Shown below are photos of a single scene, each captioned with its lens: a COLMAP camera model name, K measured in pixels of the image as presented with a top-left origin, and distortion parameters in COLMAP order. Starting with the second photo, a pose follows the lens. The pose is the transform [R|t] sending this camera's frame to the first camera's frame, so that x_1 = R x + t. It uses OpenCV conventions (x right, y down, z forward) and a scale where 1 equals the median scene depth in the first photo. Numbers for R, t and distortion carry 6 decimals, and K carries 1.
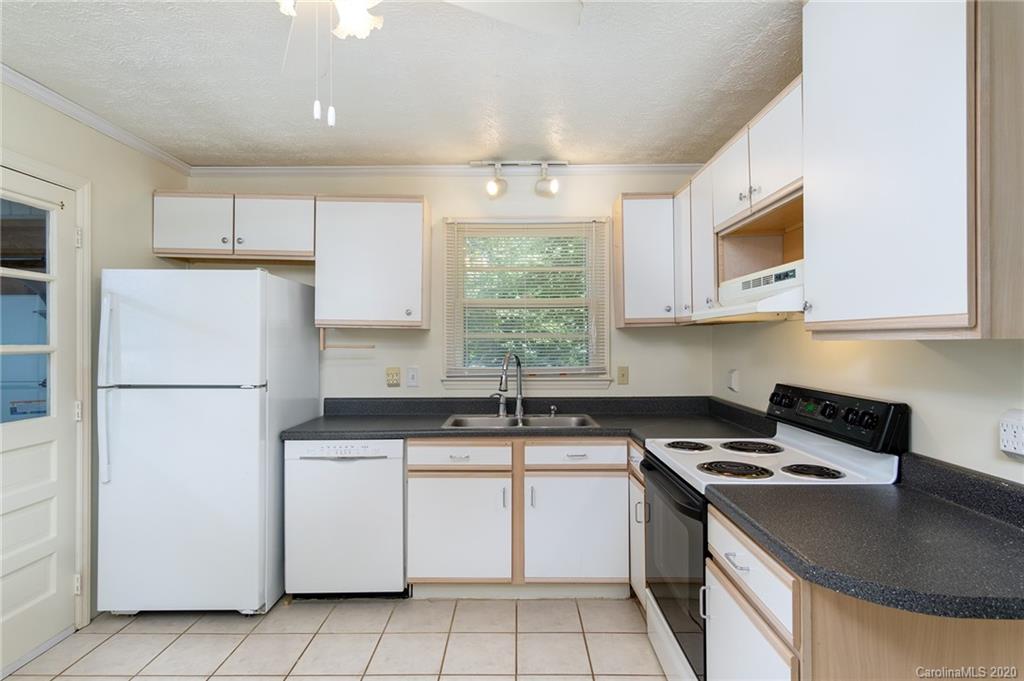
lens RADIAL K [[544.0, 0, 513.2], [0, 544.0, 338.4], [0, 0, 1]] dist [0.003237, 0.001409]
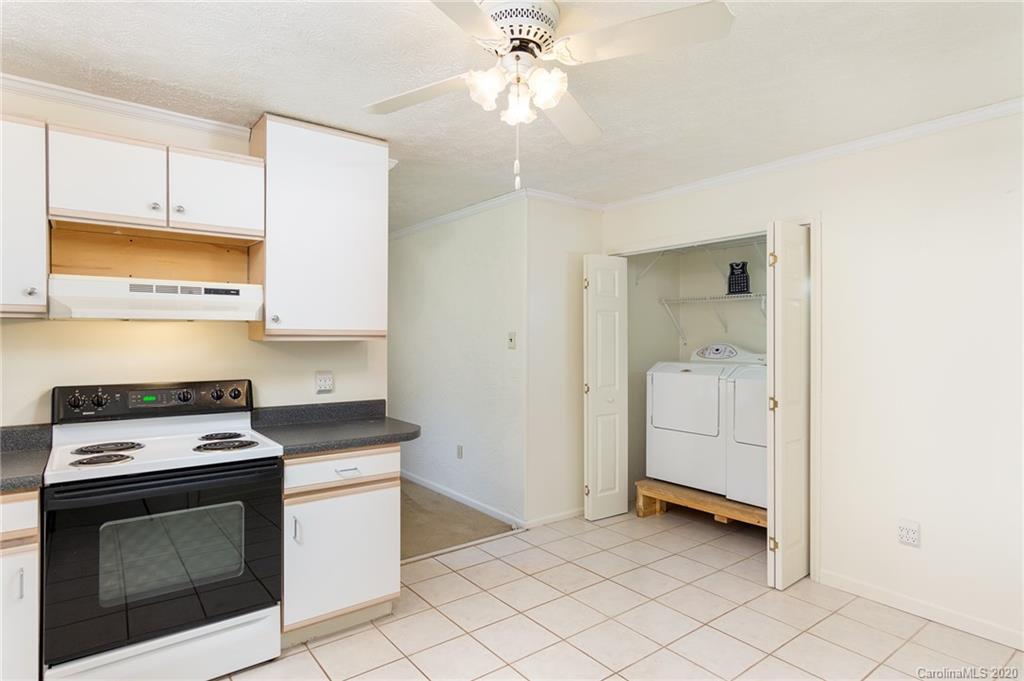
lens RADIAL K [[544.0, 0, 513.2], [0, 544.0, 338.4], [0, 0, 1]] dist [0.003237, 0.001409]
pose [[-0.606002, 0.002565, 0.795459, -0.592207], [-0.001694, 0.999988, -0.004514, 0.001564], [-0.795461, -0.004083, -0.605990, 0.752118]]
